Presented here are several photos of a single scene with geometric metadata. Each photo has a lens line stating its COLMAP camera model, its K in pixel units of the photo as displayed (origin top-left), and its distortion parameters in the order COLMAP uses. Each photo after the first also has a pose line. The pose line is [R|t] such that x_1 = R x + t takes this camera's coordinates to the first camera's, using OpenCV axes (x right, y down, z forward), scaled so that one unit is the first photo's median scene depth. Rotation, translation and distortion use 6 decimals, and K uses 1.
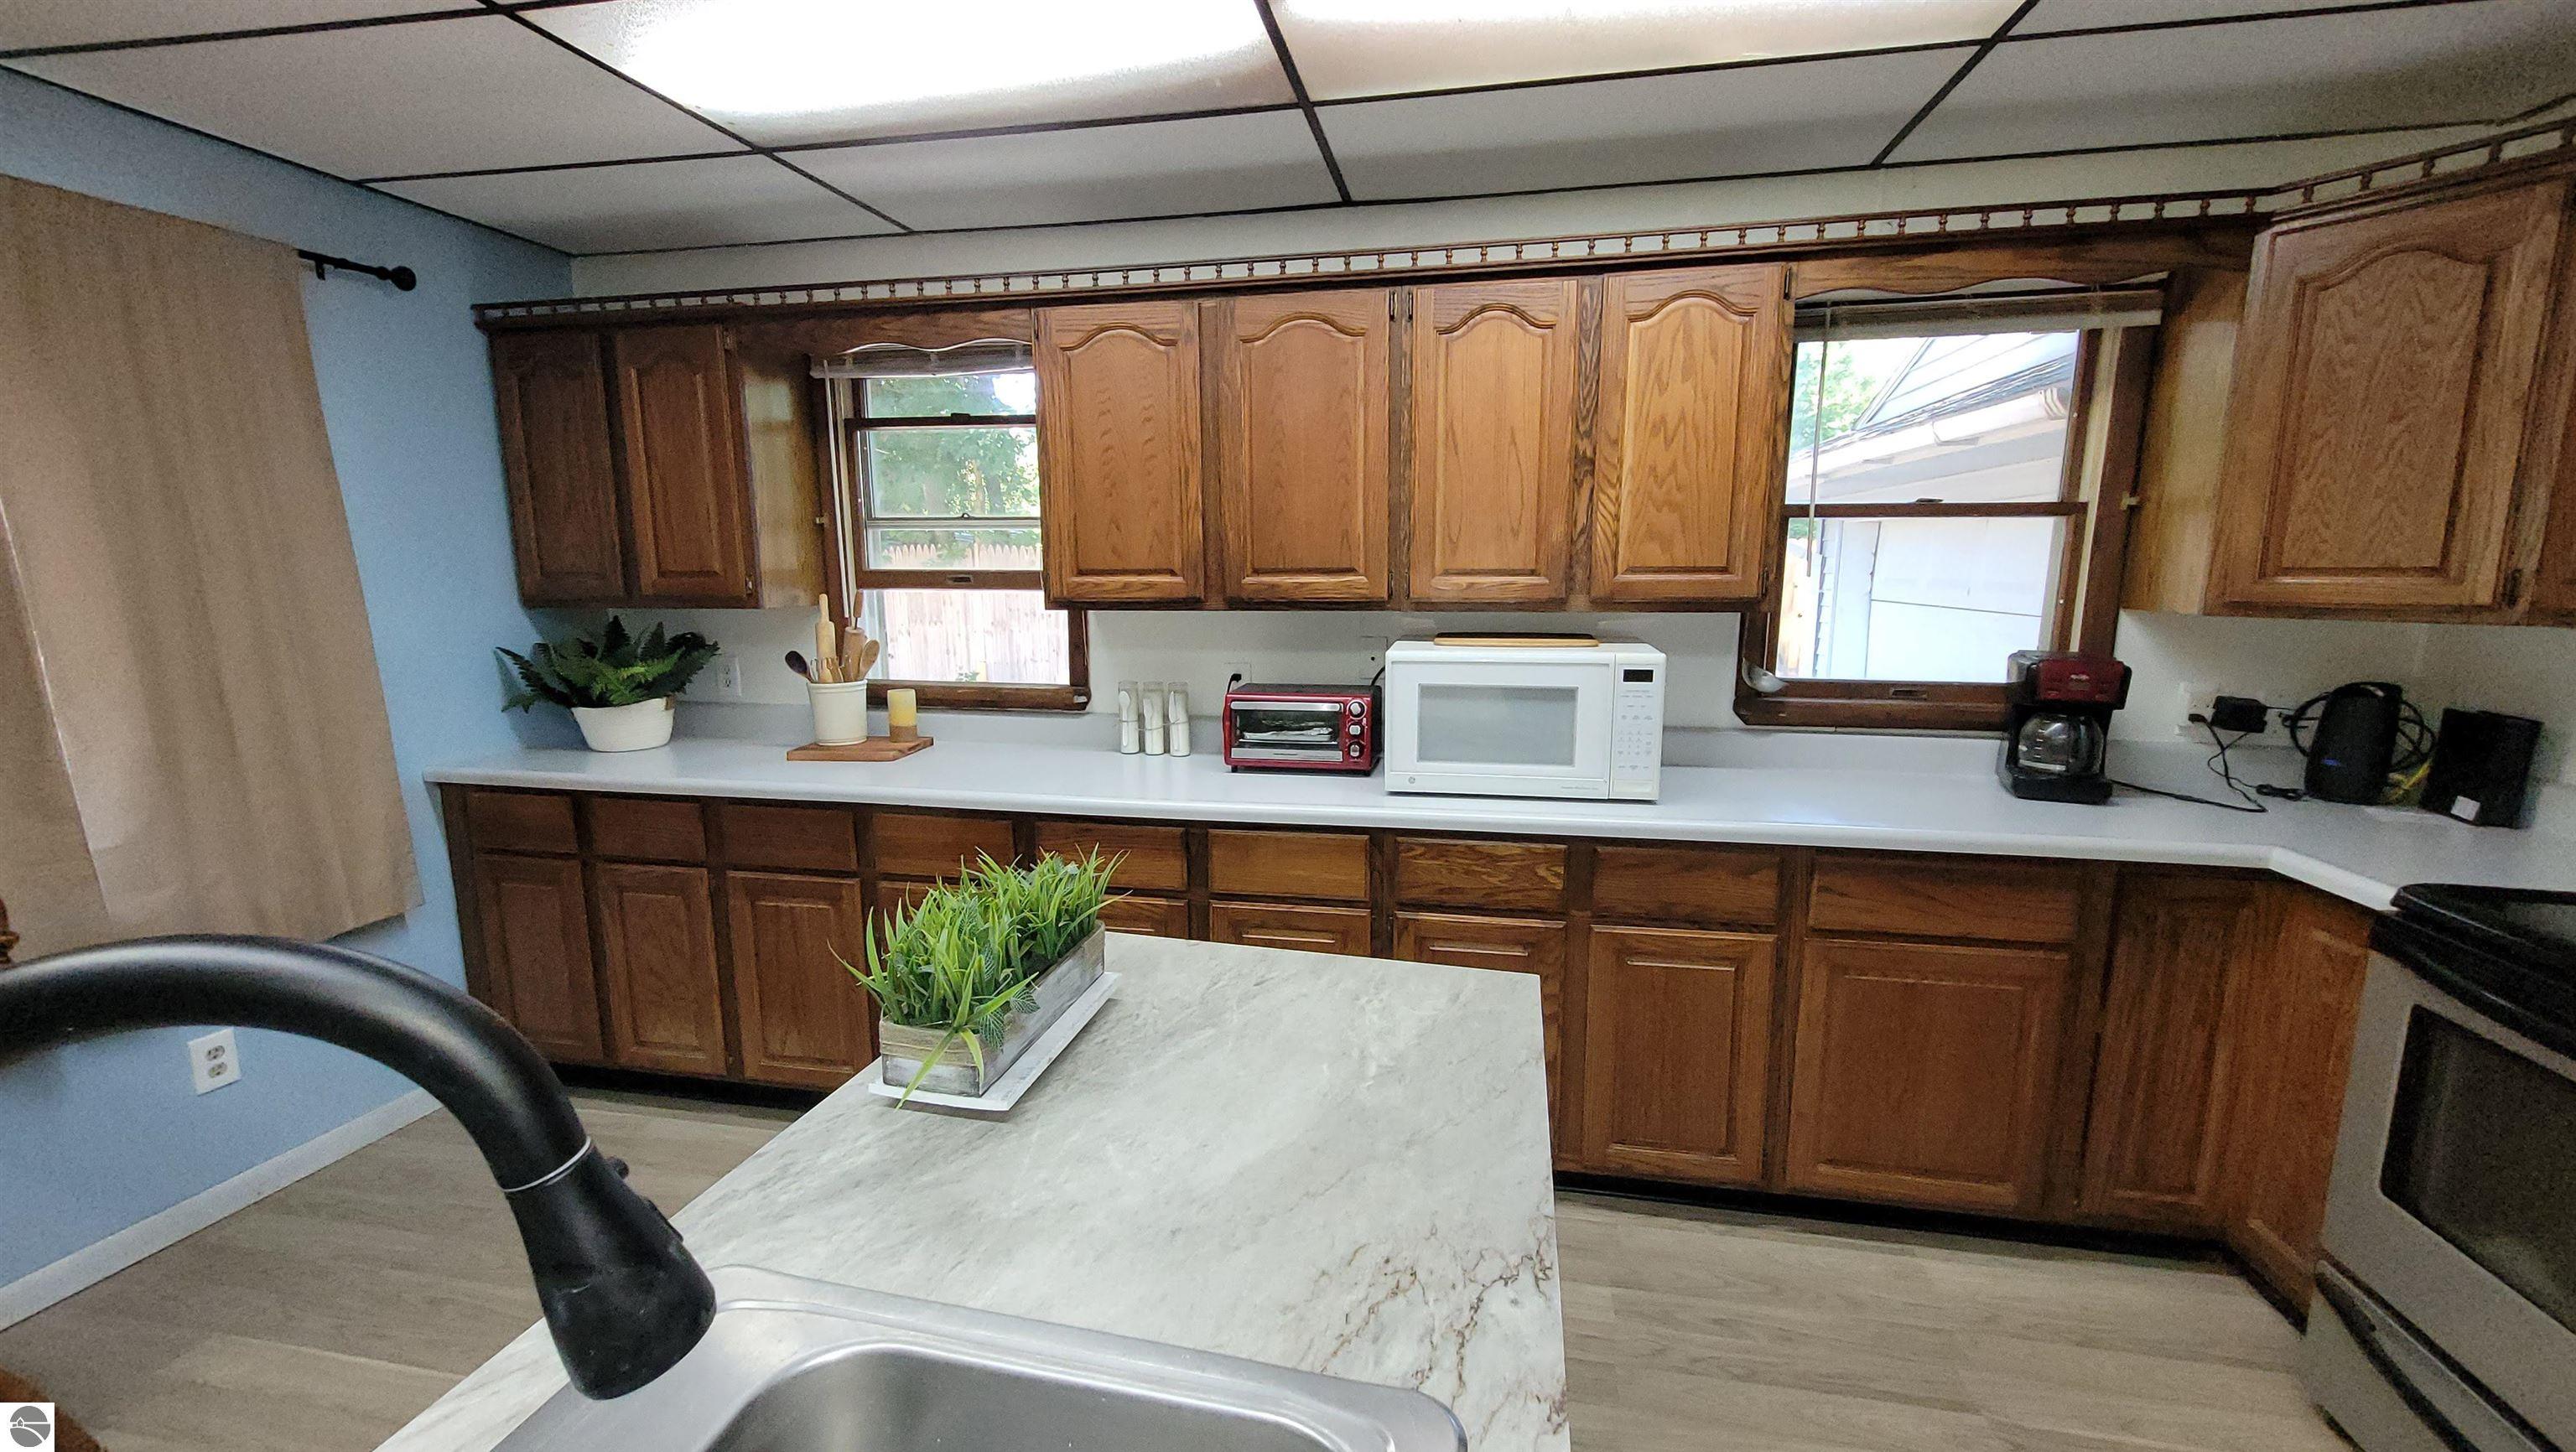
lens RADIAL K [[1018.5, 0, 1301.0], [0, 1018.5, 731.7], [0, 0, 1]] dist [0.008523, -0.001086]
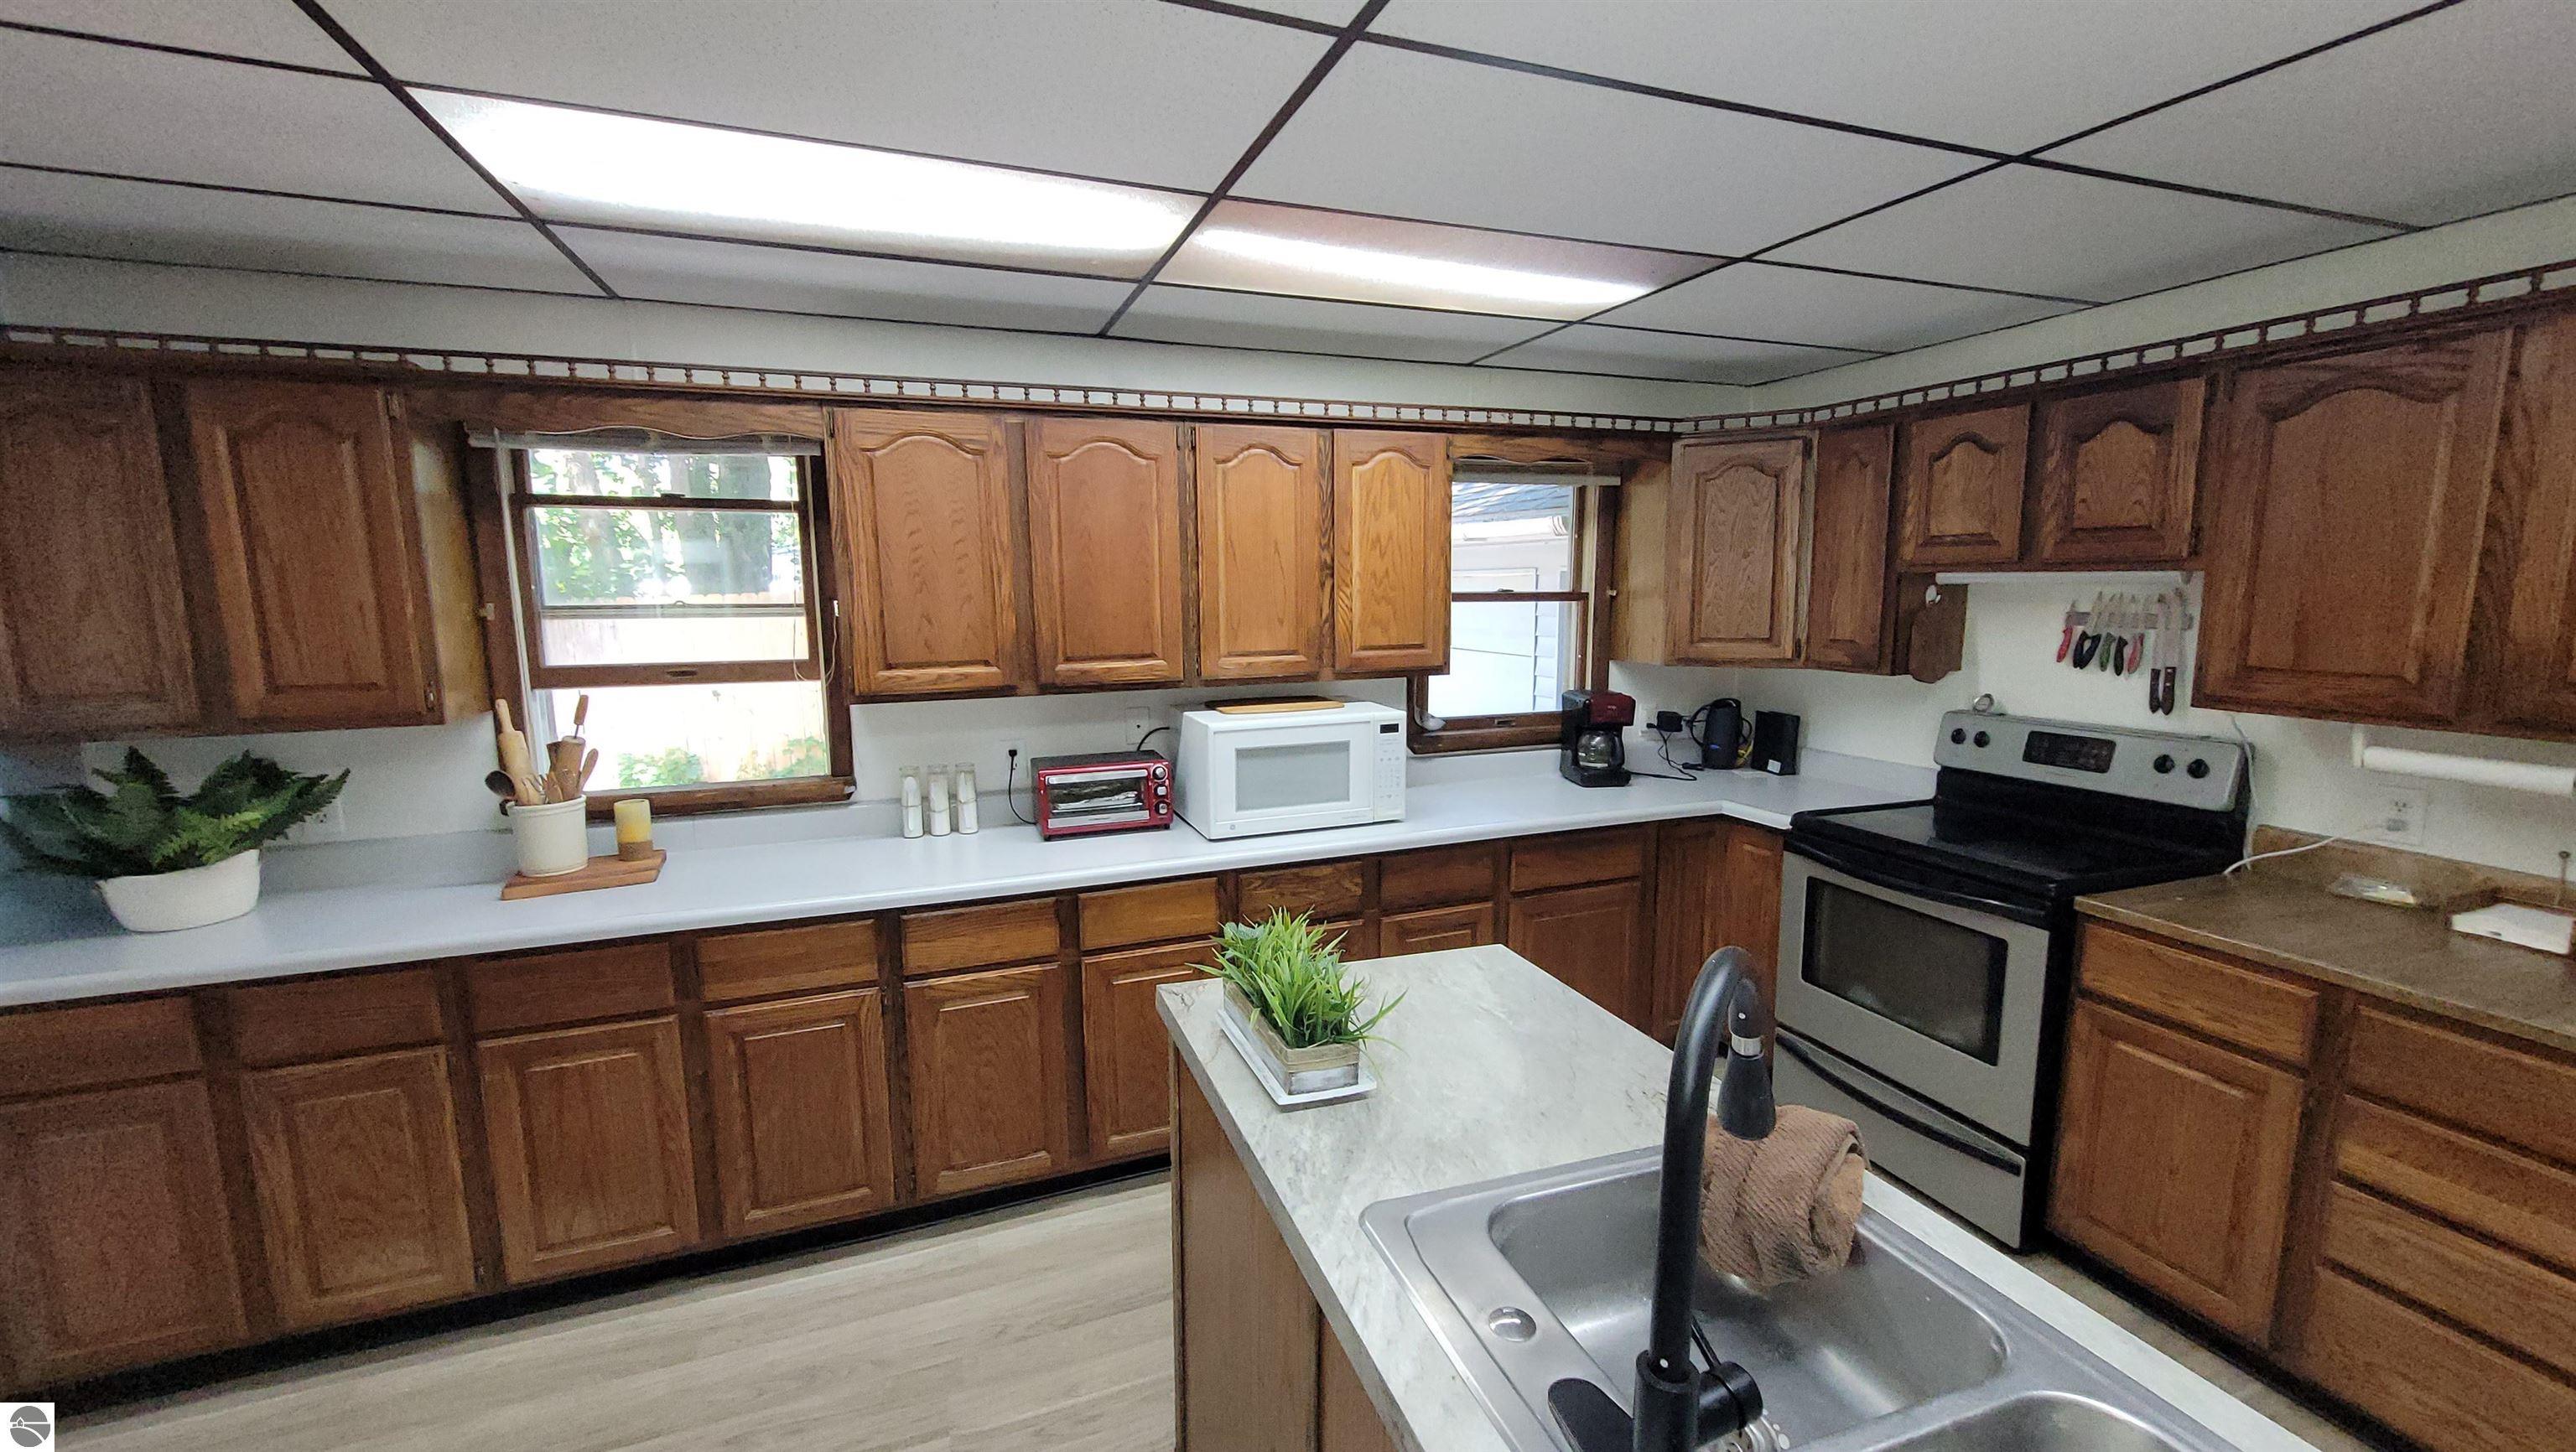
lens RADIAL K [[1018.5, 0, 1294.0], [0, 1018.5, 732.2], [0, 0, 1]] dist [0.008523, -0.001086]
pose [[0.850460, -0.081173, 0.519740, -0.435456], [0.094273, 0.995546, 0.001224, -0.057696], [-0.517524, 0.047956, 0.854324, -0.080959]]
